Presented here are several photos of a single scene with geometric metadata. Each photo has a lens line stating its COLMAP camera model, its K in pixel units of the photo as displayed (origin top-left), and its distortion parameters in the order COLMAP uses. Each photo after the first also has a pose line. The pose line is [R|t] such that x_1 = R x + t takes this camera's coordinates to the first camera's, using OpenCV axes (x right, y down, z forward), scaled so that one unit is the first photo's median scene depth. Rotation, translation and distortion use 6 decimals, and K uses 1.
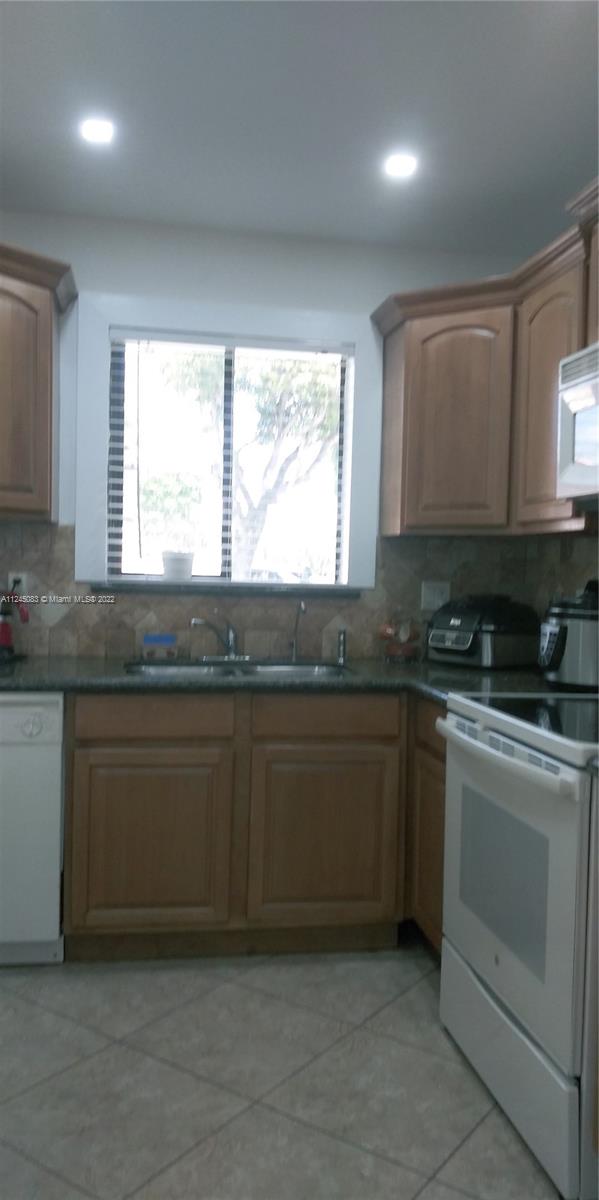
lens RADIAL K [[913.8, 0, 317.5], [0, 913.8, 602.0], [0, 0, 1]] dist [0.078018, -0.137440]
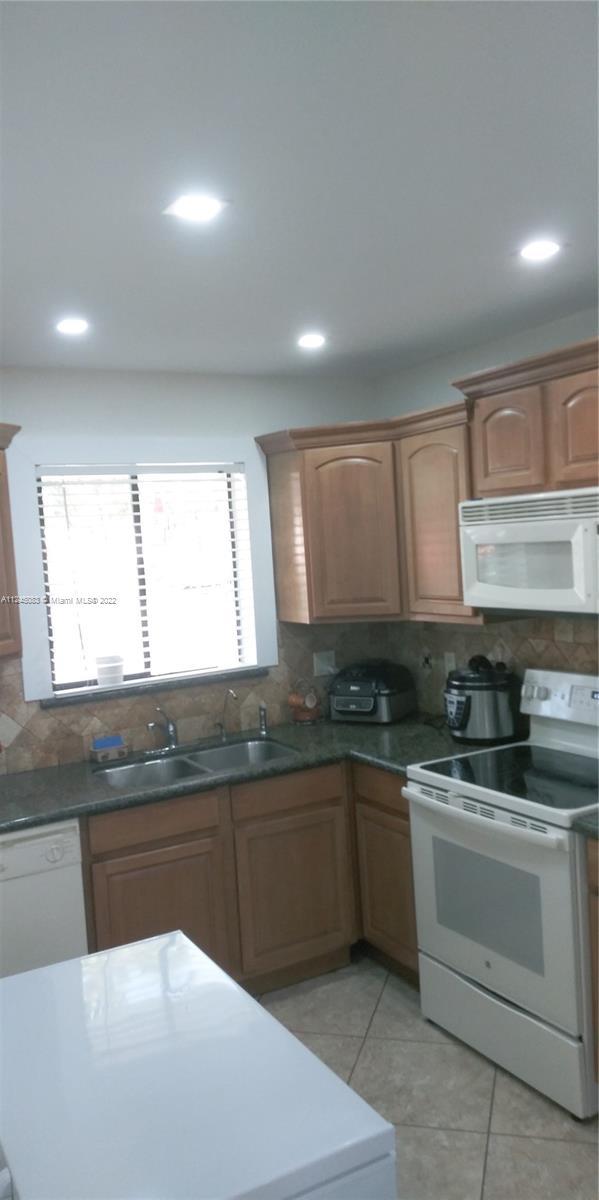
lens RADIAL K [[913.8, 0, 317.5], [0, 913.8, 602.0], [0, 0, 1]] dist [0.078018, -0.137440]
pose [[0.935710, -0.110593, 0.334986, -0.345732], [0.100049, 0.993794, 0.048627, -0.185977], [-0.338285, -0.011986, 0.940967, -0.150636]]
